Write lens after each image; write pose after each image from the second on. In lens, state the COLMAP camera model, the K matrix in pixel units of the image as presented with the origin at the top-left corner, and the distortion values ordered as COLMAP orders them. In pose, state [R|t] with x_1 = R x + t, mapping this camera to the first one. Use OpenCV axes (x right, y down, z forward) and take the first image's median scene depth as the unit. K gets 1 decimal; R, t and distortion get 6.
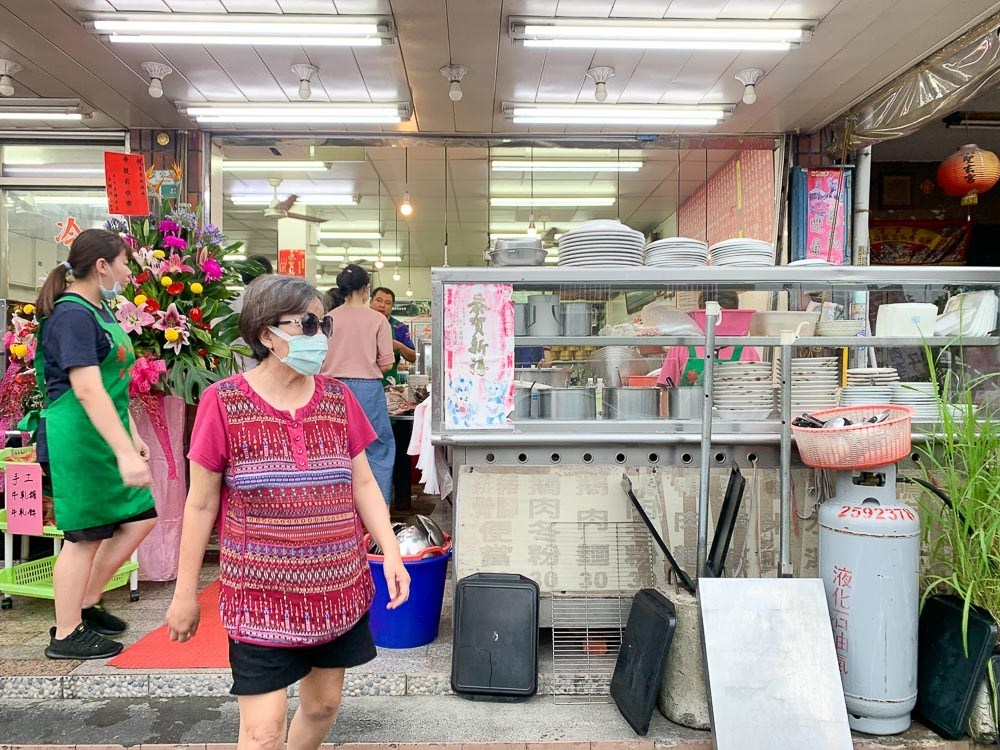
lens RADIAL K [[736.7, 0, 513.9], [0, 736.7, 372.7], [0, 0, 1]] dist [0.059598, -0.095422]
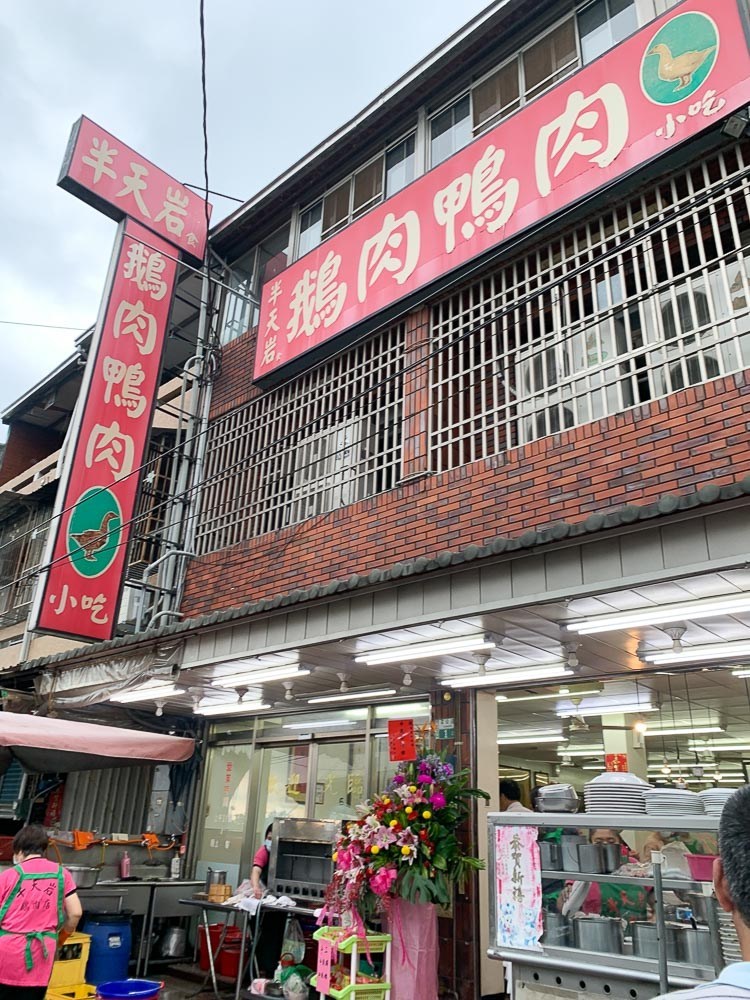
lens RADIAL K [[760.5, 0, 375.0], [0, 760.5, 500.0], [0, 0, 1]] dist [-0.001091, 0.000436]
pose [[0.700548, -0.260999, -0.664163, 0.840047], [-0.048845, 0.910994, -0.409518, -0.079084], [0.711932, 0.319328, 0.625446, -0.252509]]
